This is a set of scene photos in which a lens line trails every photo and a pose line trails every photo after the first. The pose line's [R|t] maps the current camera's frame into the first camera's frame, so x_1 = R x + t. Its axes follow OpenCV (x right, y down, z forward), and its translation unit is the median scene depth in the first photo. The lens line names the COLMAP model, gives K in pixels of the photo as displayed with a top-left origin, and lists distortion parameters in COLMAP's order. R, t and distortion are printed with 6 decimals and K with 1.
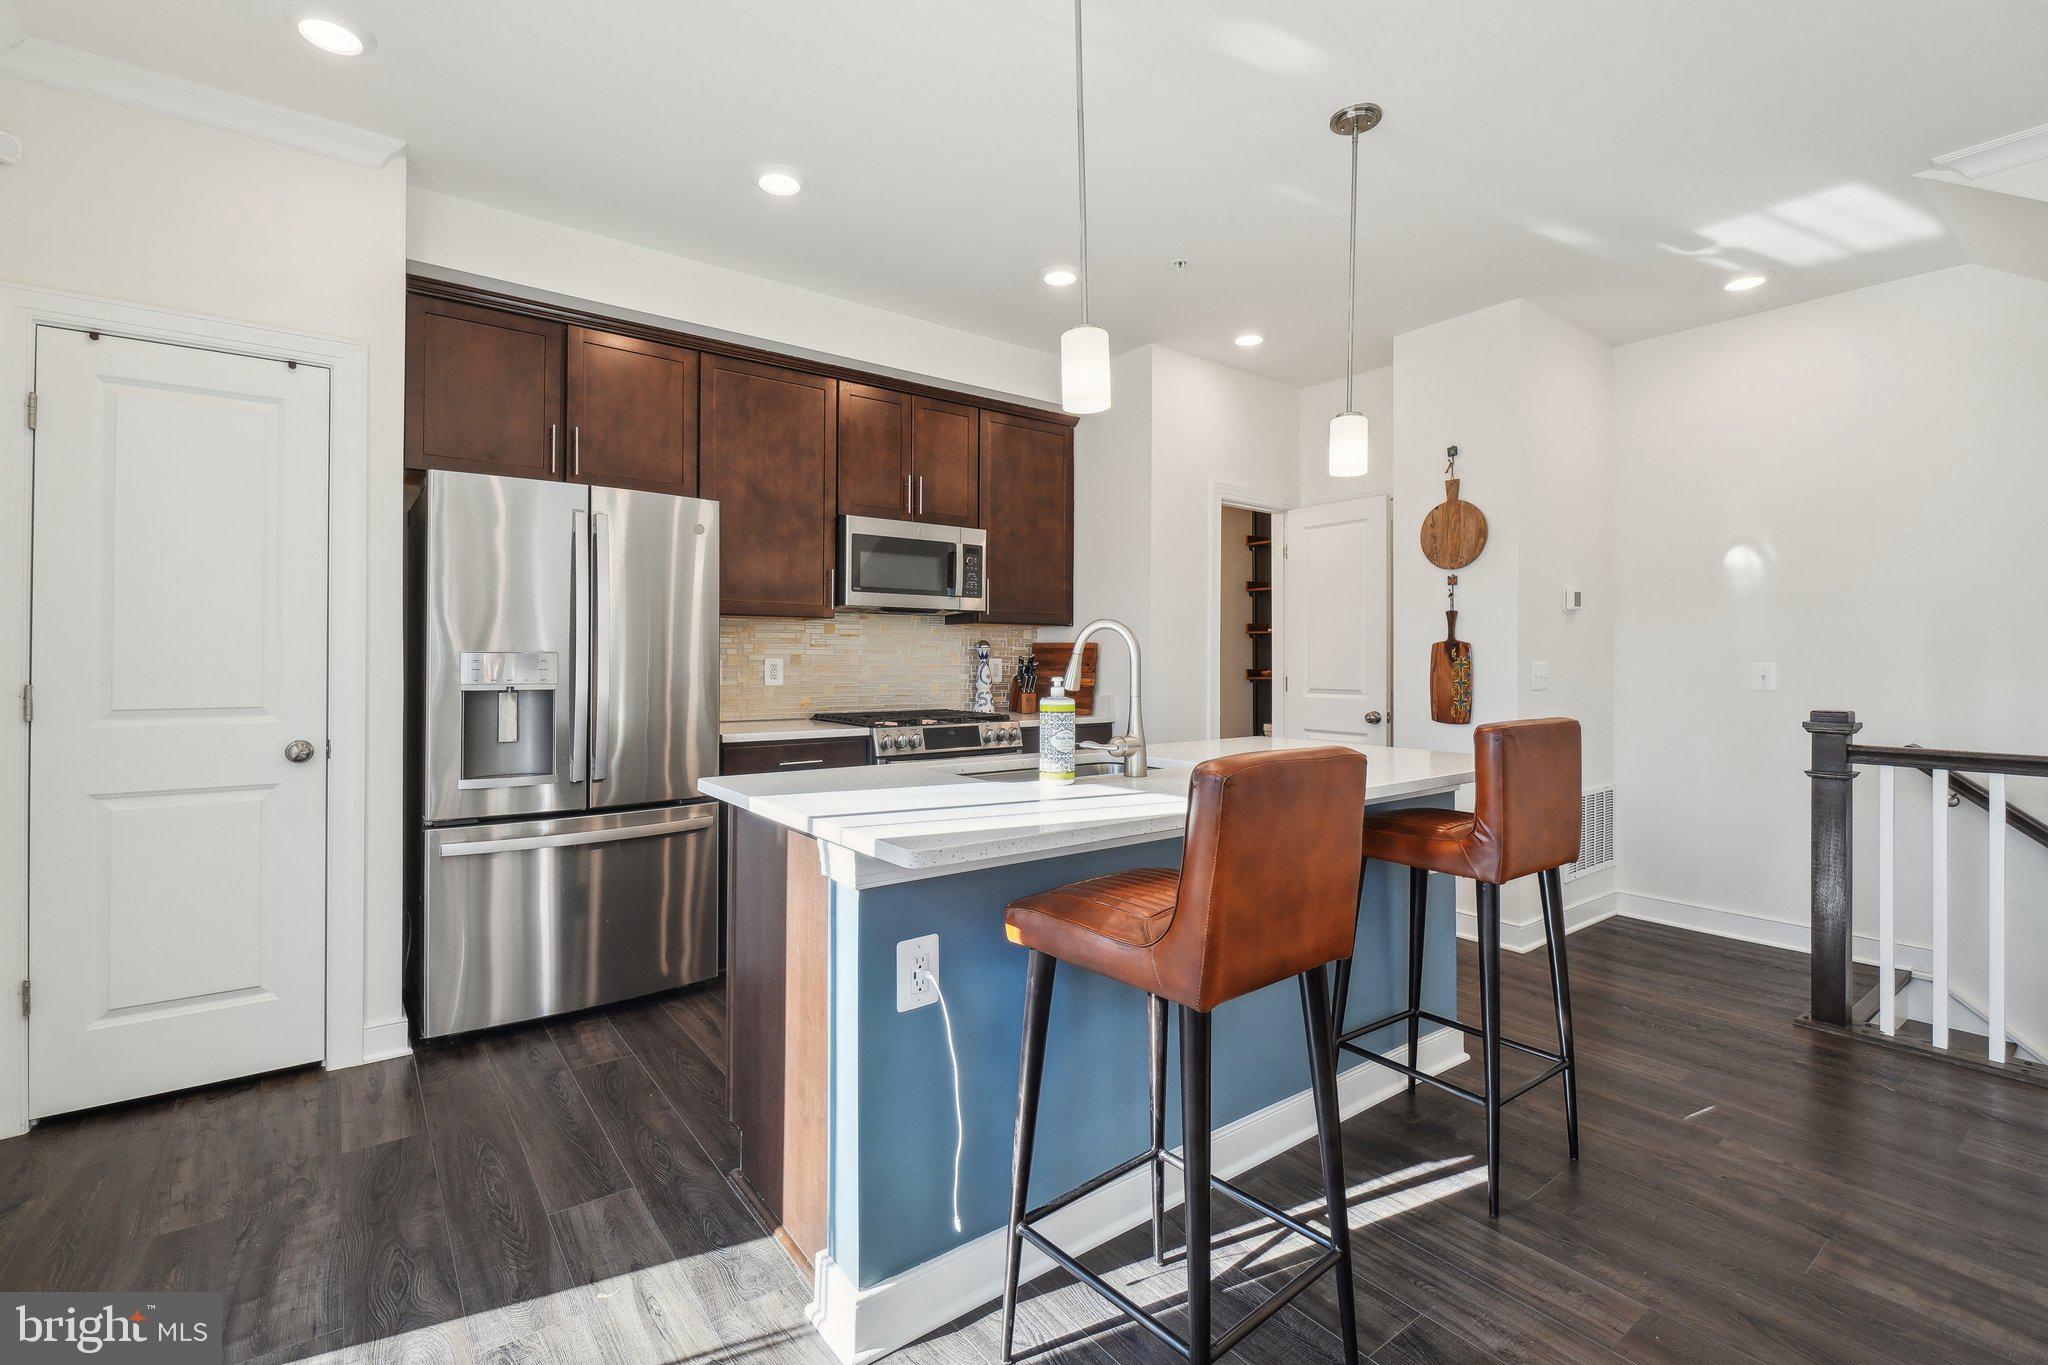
lens RADIAL K [[895.9, 0, 1024.0], [0, 895.9, 682.5], [0, 0, 1]] dist [-0.002053, -0.000108]
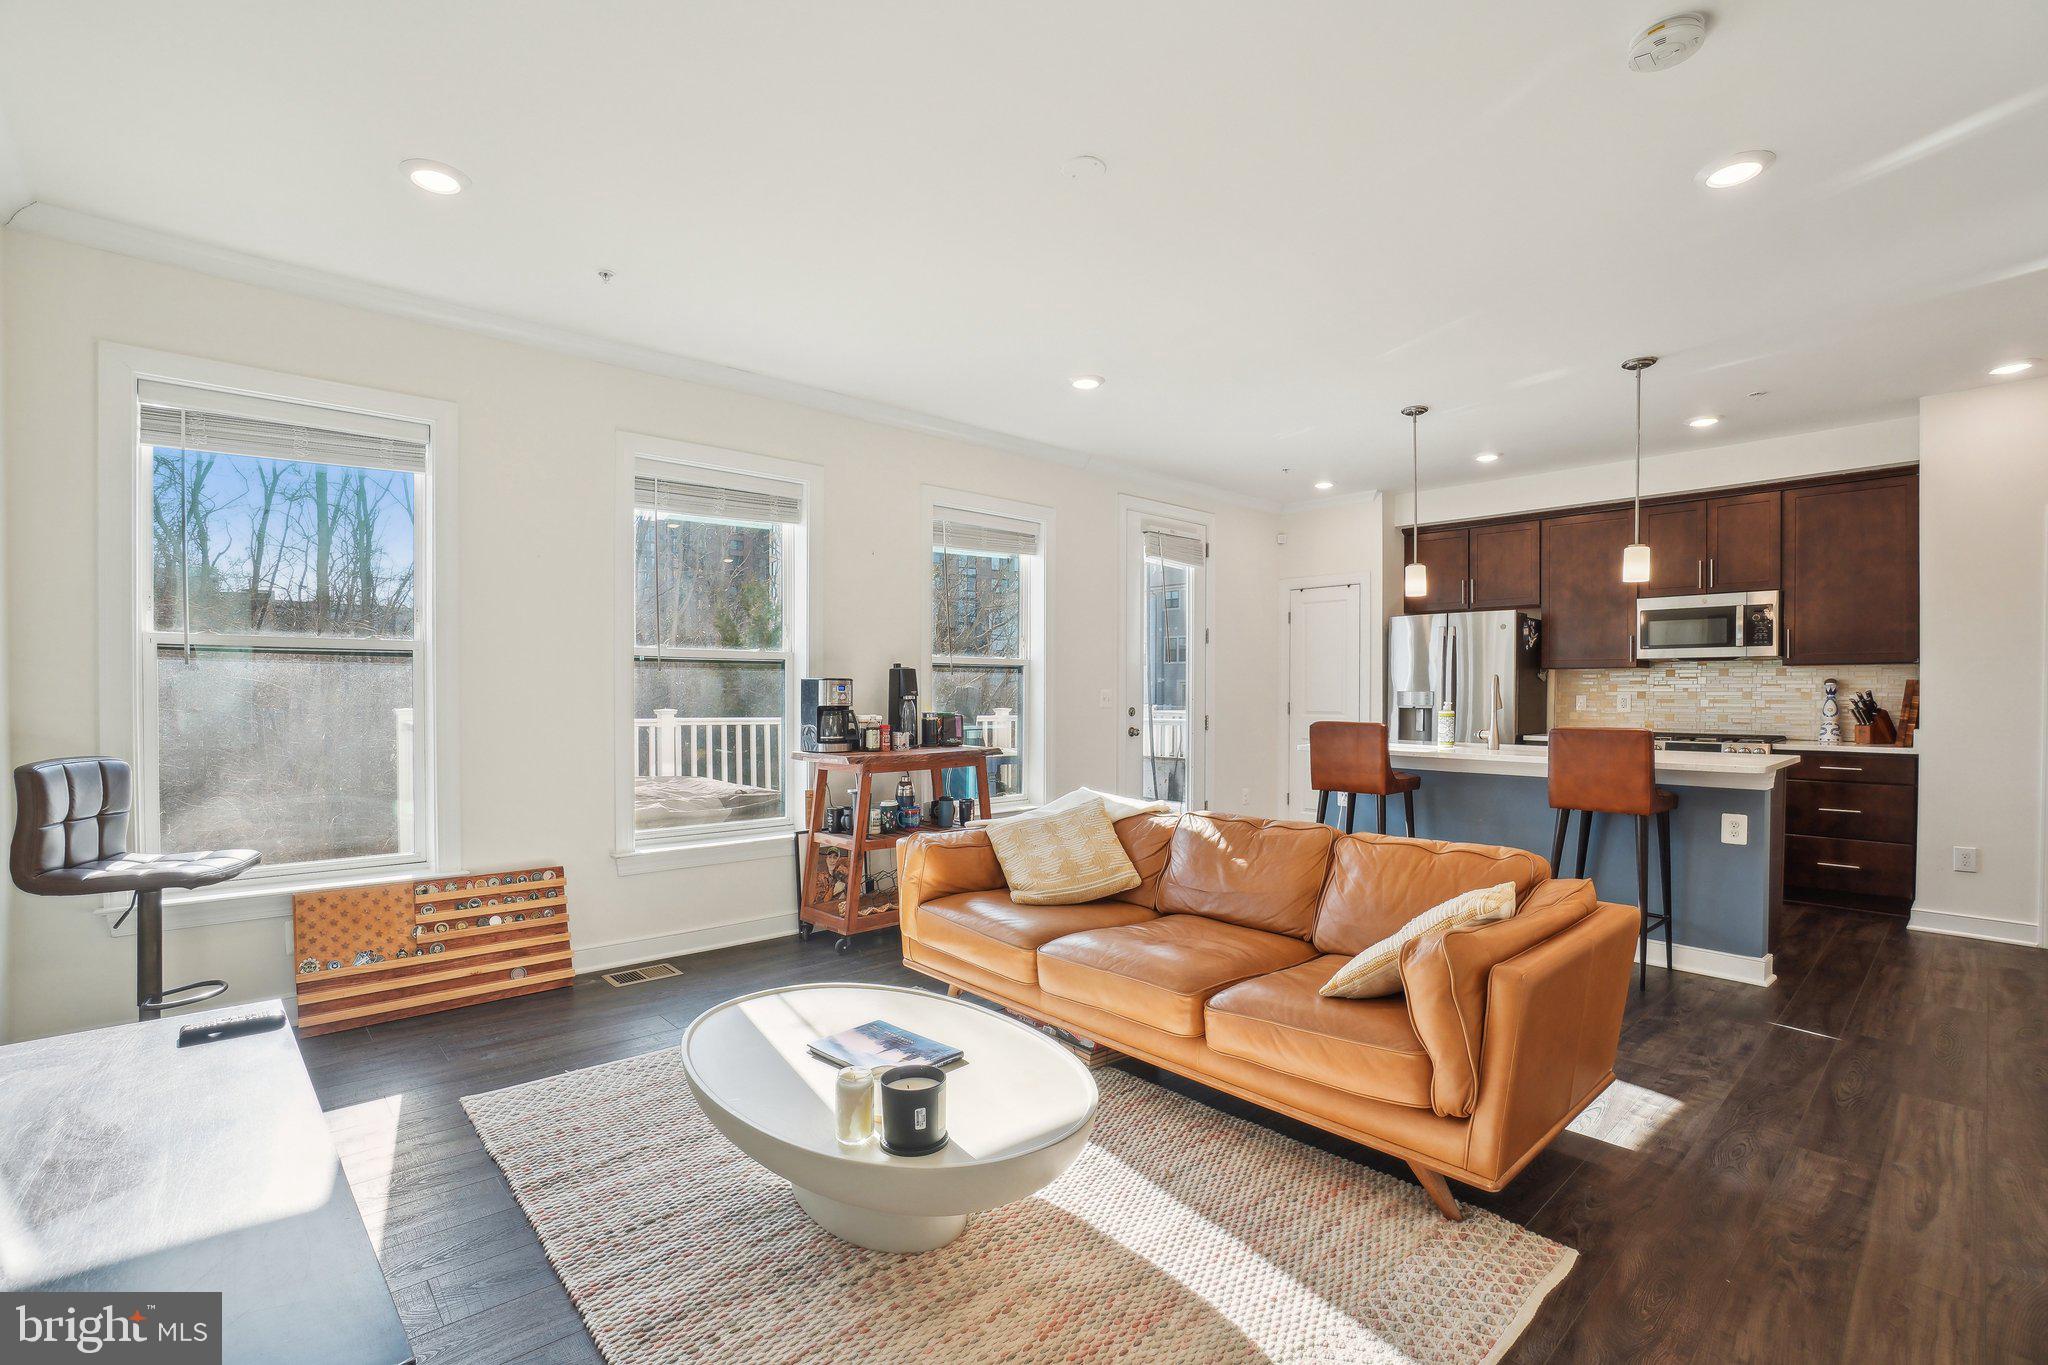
lens RADIAL K [[951.1, 0, 1023.2], [0, 951.1, 692.3], [0, 0, 1]] dist [-0.001204, 0.000190]
pose [[0.090631, 0.000606, -0.995884, 1.274055], [-0.025148, 0.999682, -0.001680, -0.002350], [0.995567, 0.025197, 0.090617, -0.160220]]
